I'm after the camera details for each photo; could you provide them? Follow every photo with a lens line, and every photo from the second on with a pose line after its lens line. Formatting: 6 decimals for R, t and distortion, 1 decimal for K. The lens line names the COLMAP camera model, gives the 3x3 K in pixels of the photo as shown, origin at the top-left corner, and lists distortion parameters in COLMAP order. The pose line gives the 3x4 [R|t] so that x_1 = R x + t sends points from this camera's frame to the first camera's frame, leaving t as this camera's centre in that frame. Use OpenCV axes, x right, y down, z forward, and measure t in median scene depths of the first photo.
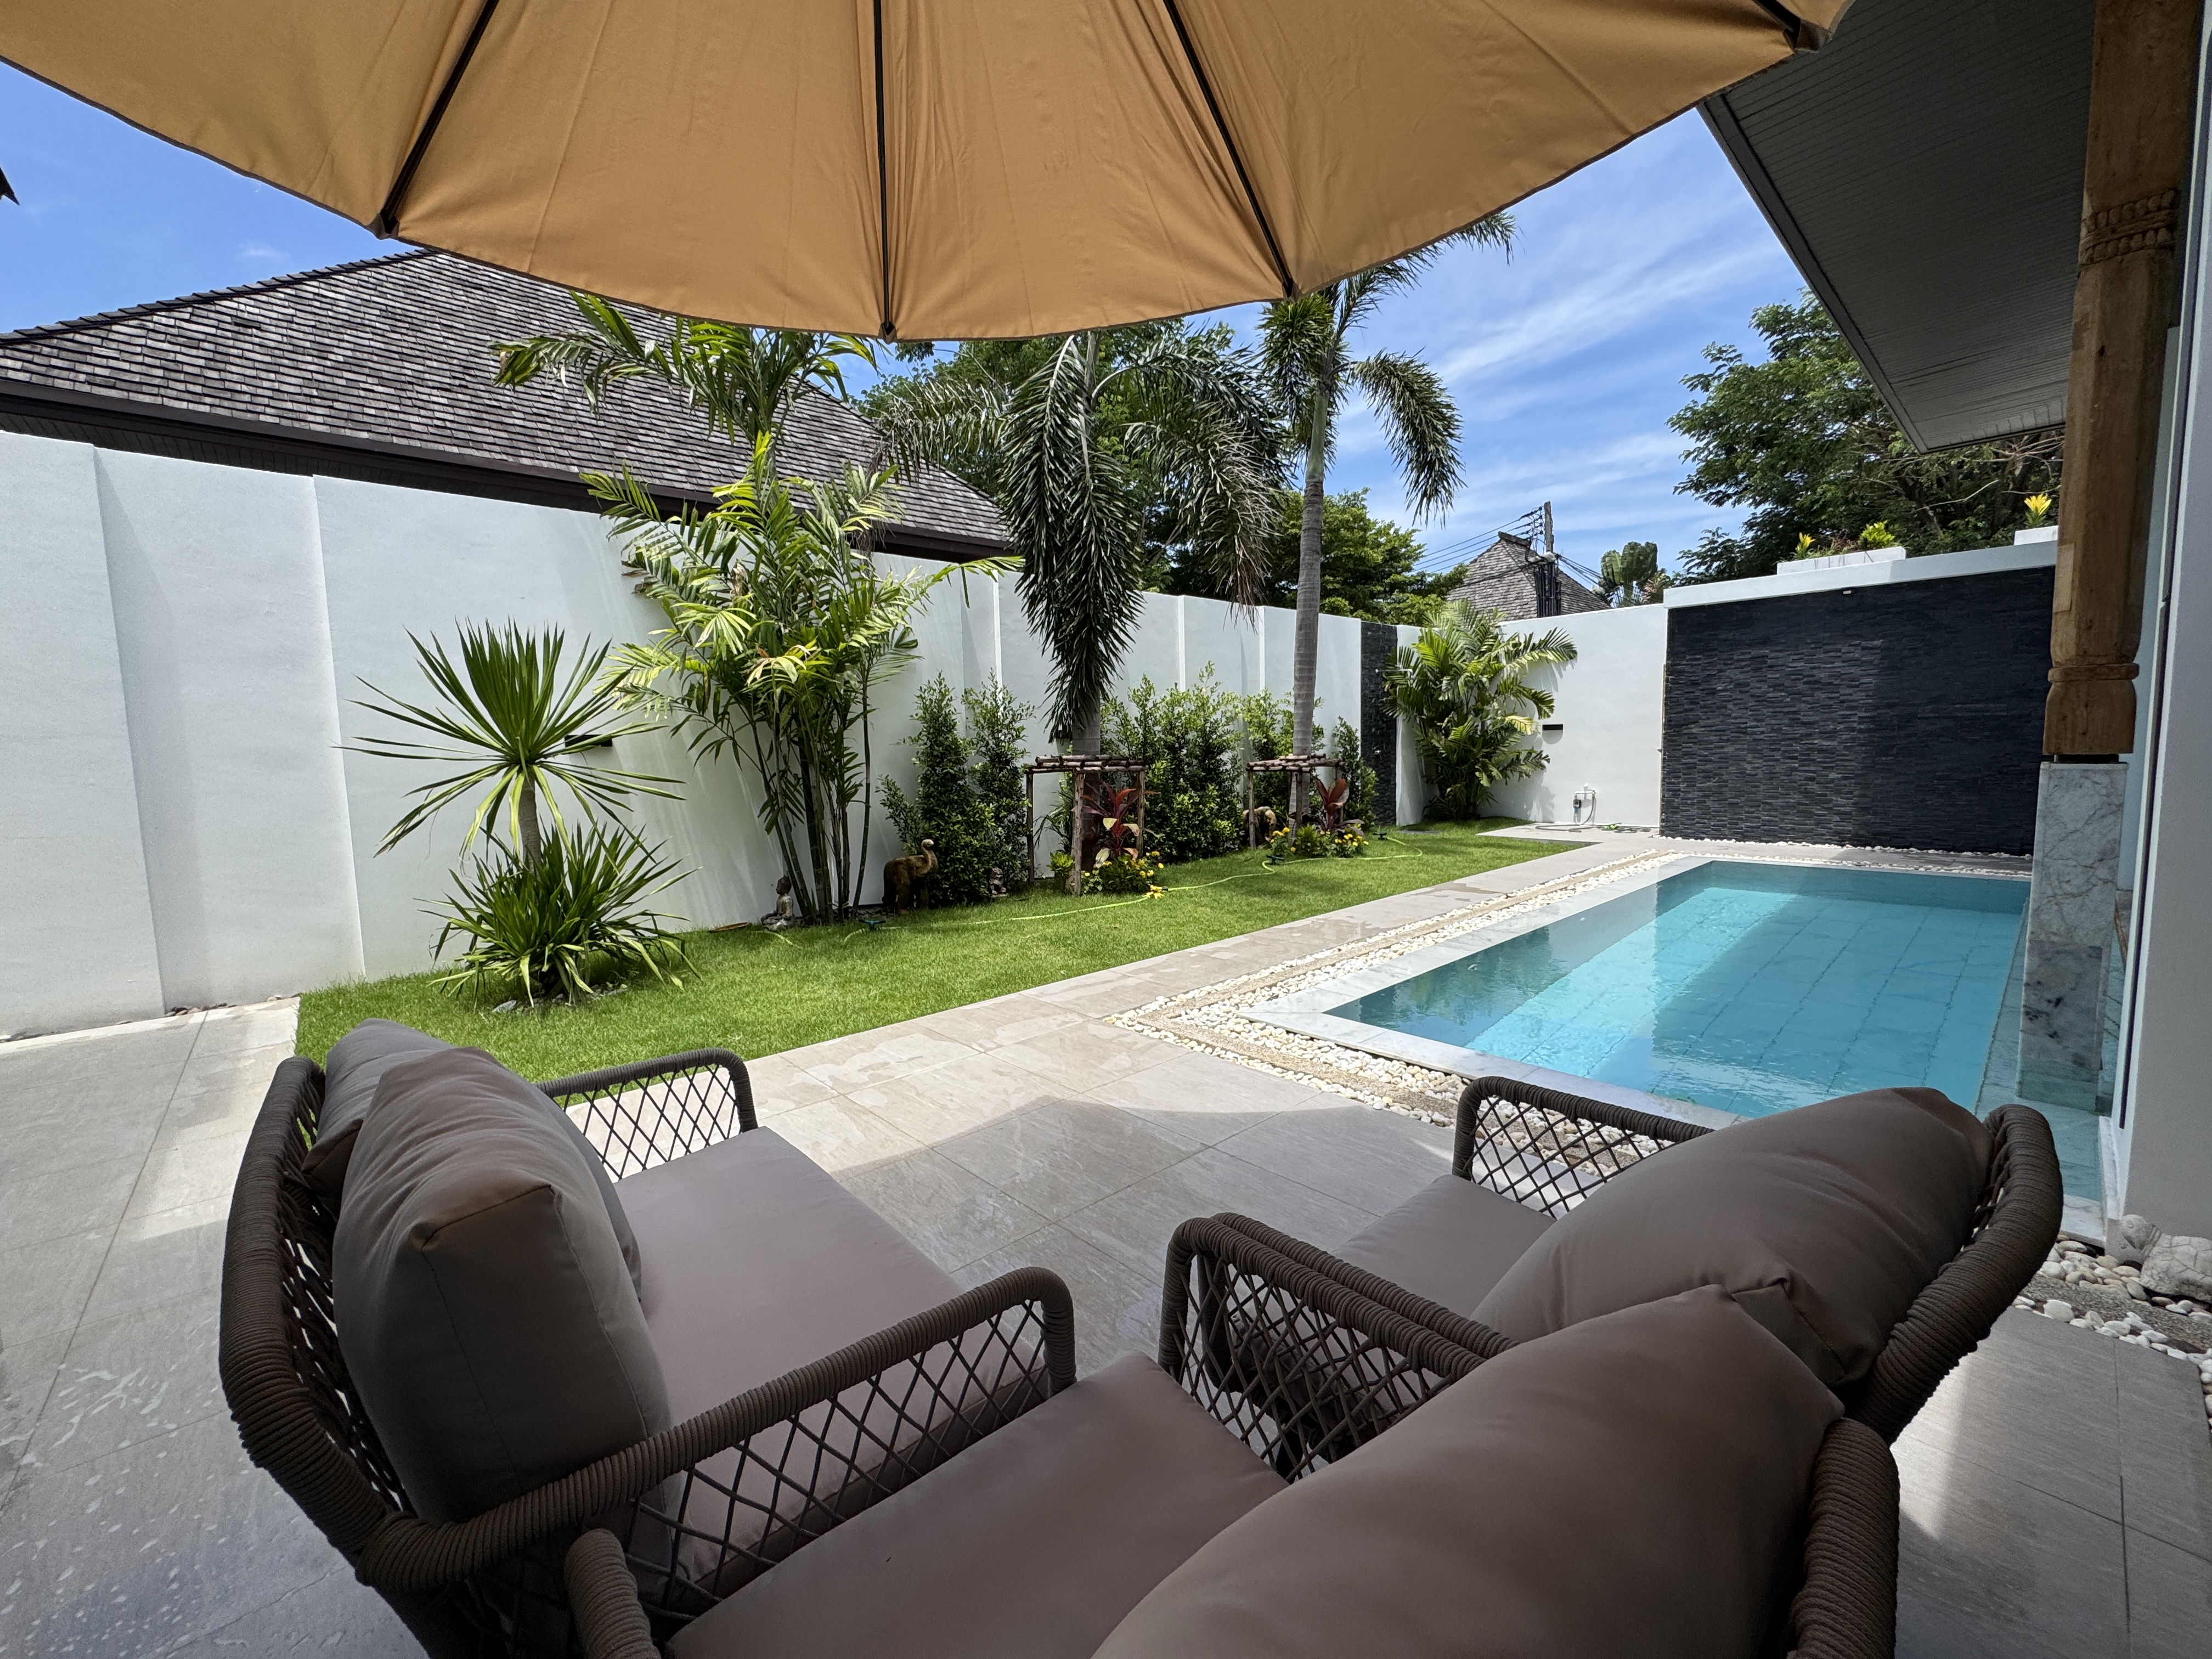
lens RADIAL K [[882.1, 0, 1103.7], [0, 882.1, 822.4], [0, 0, 1]] dist [-0.002156, 0.000854]
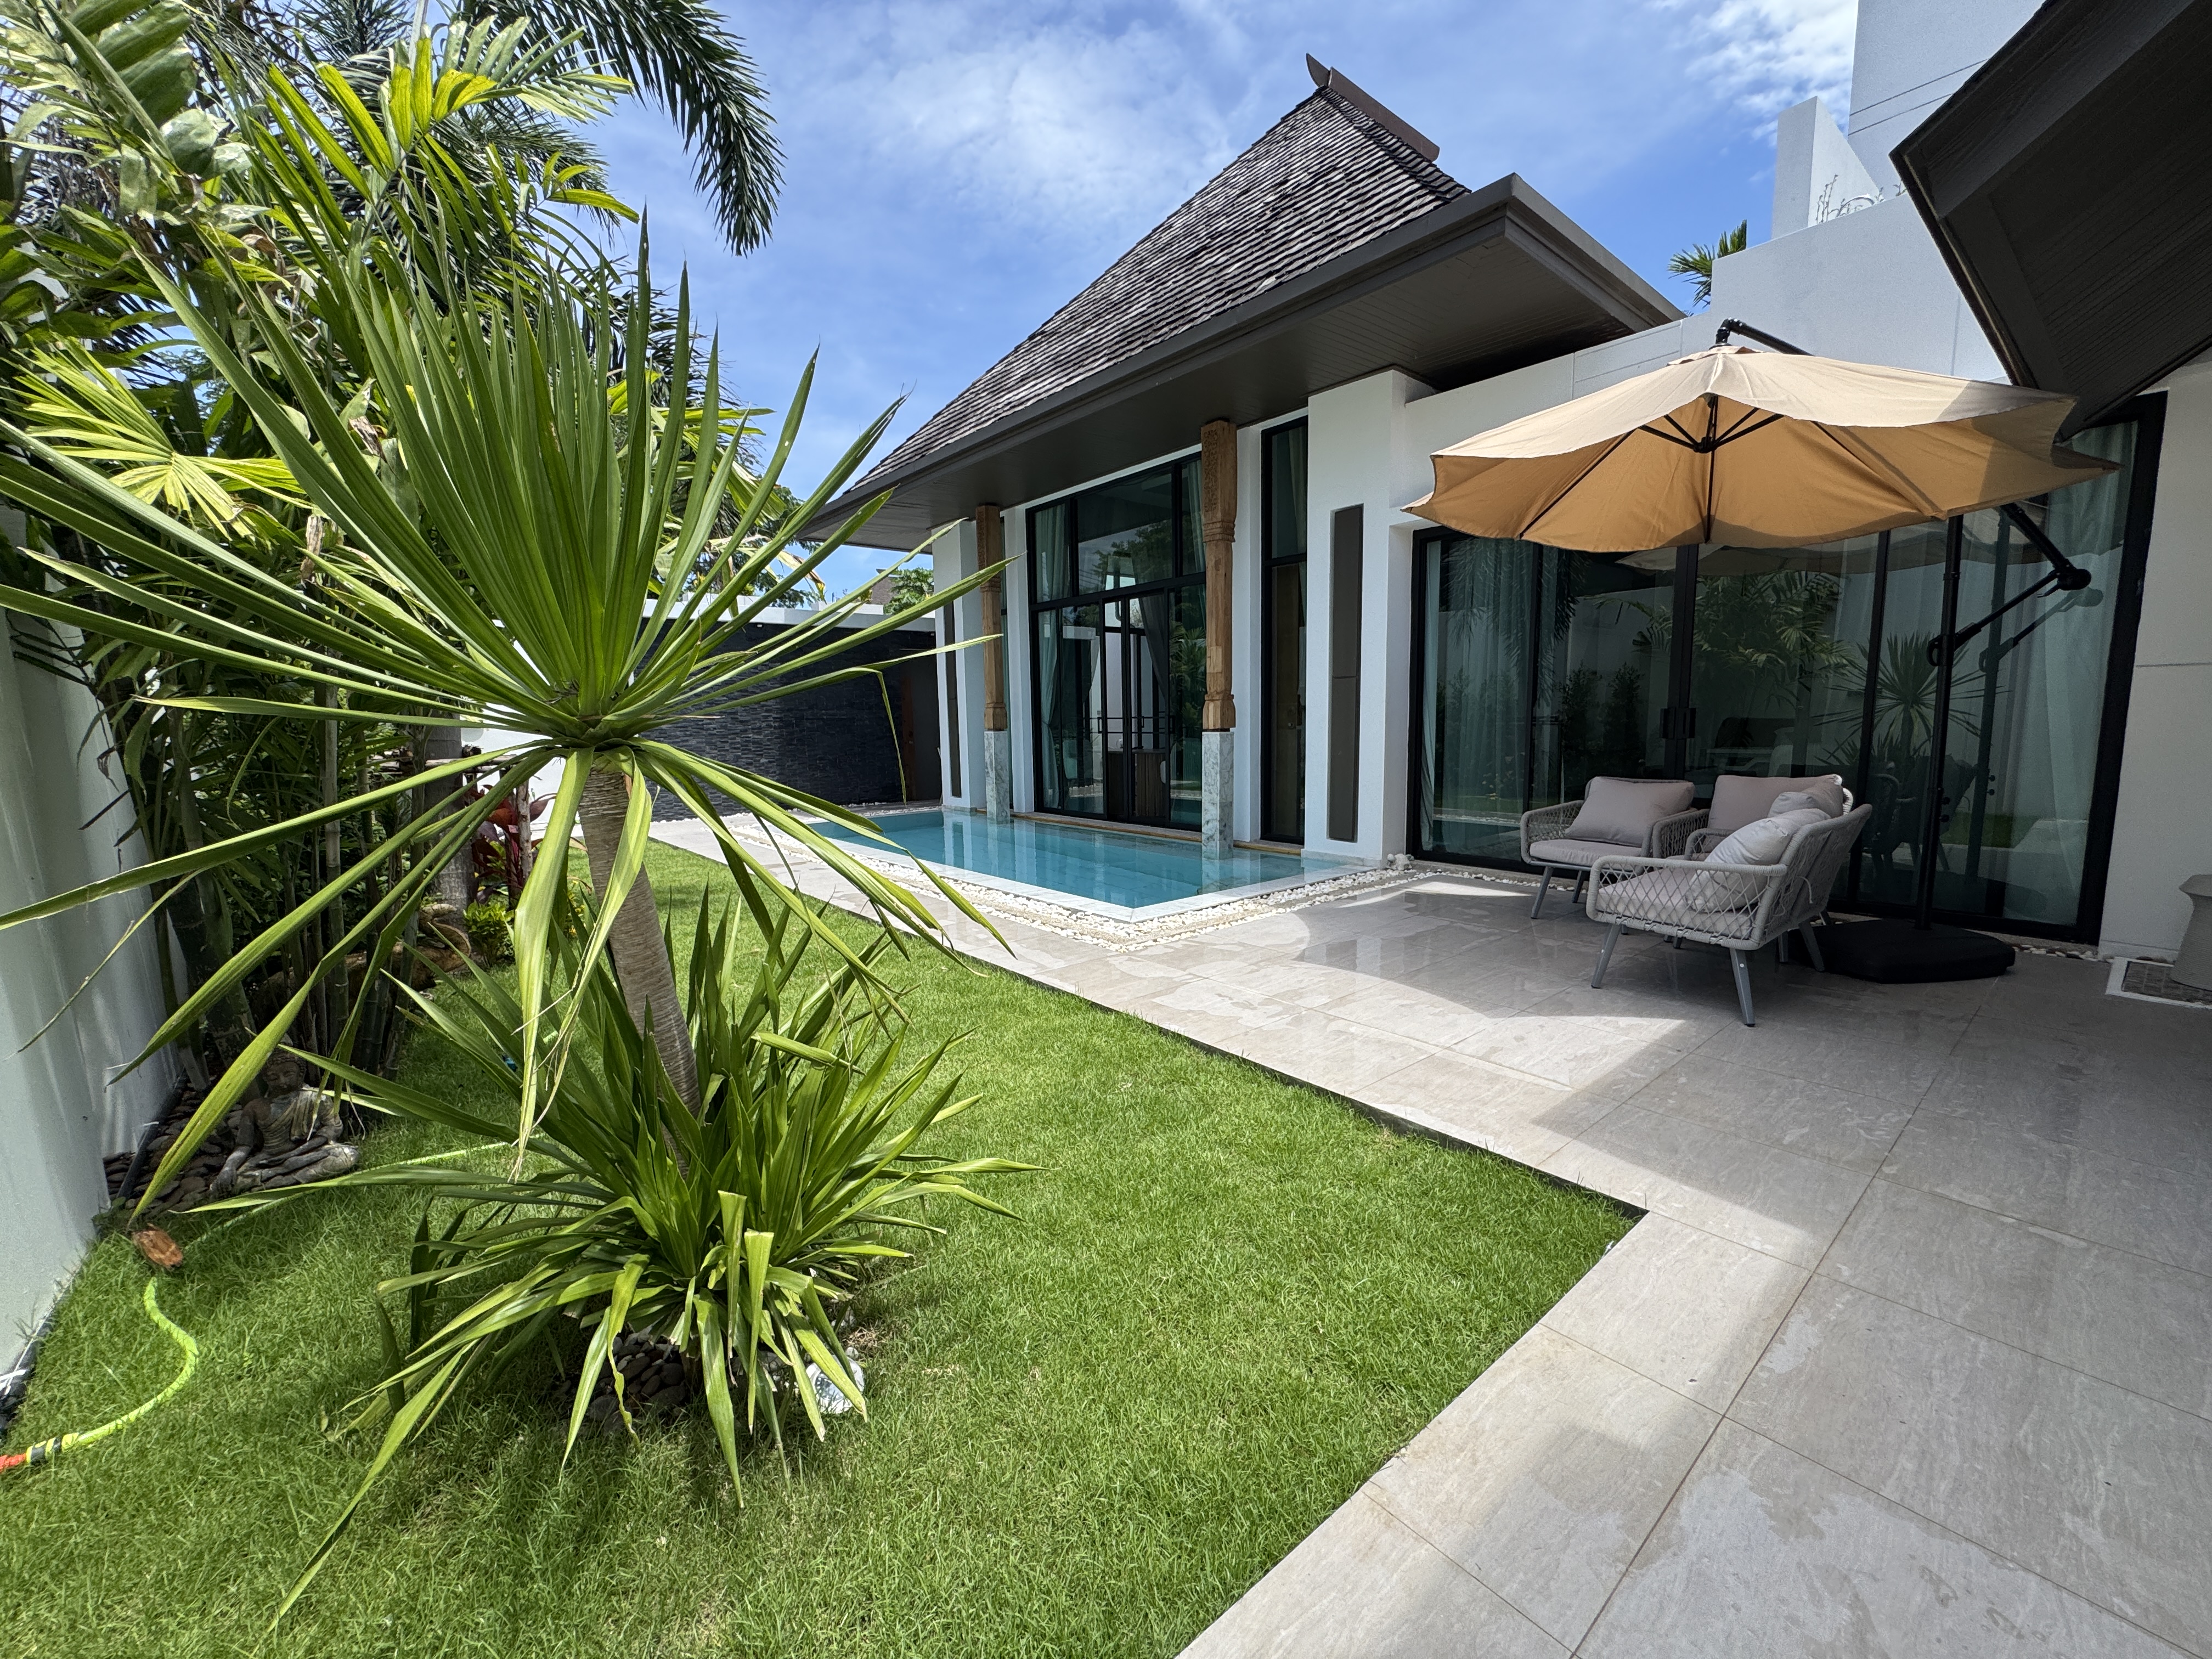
lens RADIAL K [[882.1, 0, 1093.2], [0, 882.1, 830.4], [0, 0, 1]] dist [-0.002156, 0.000854]
pose [[0.054724, -0.103748, 0.993097, -0.622229], [0.106444, 0.989526, 0.097509, -0.030637], [-0.992812, 0.100373, 0.065194, 0.508636]]
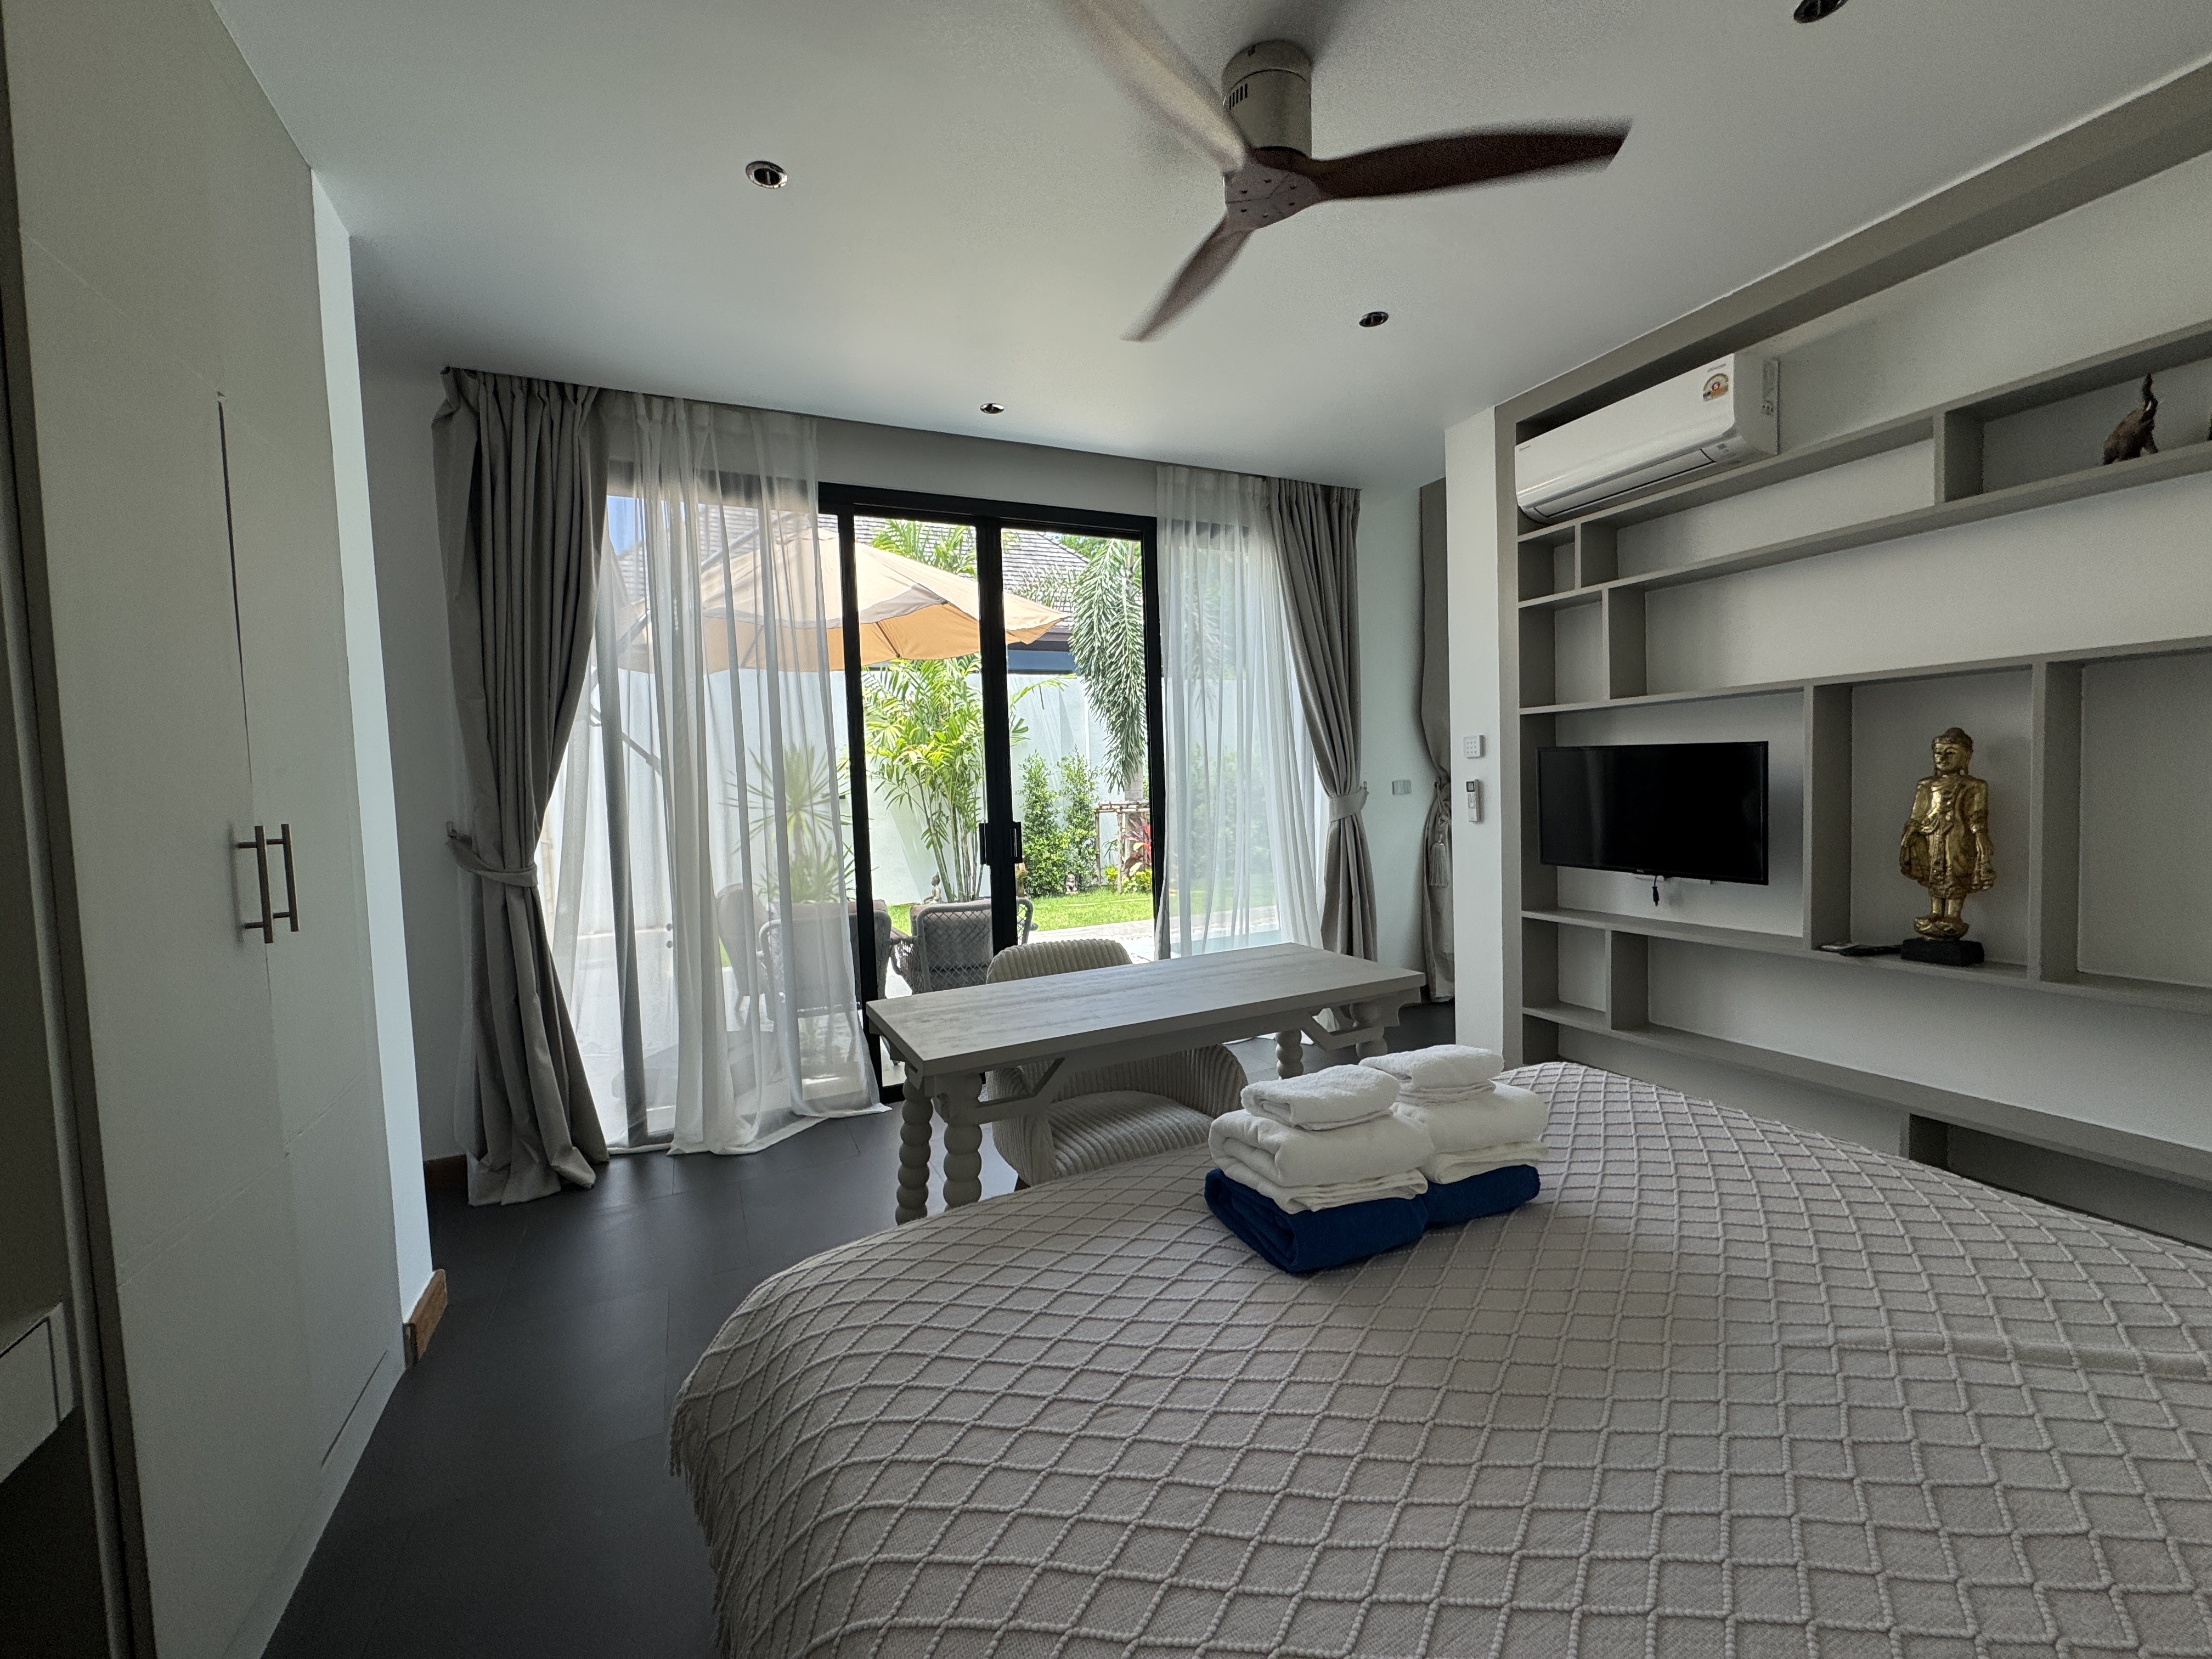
lens RADIAL K [[882.1, 0, 1113.1], [0, 882.1, 838.3], [0, 0, 1]] dist [-0.002156, 0.000854]
pose [[0.961564, -0.000368, -0.274582, 0.193866], [-0.009934, 0.999298, -0.036127, 0.022368], [0.274402, 0.037467, 0.960885, -0.241365]]
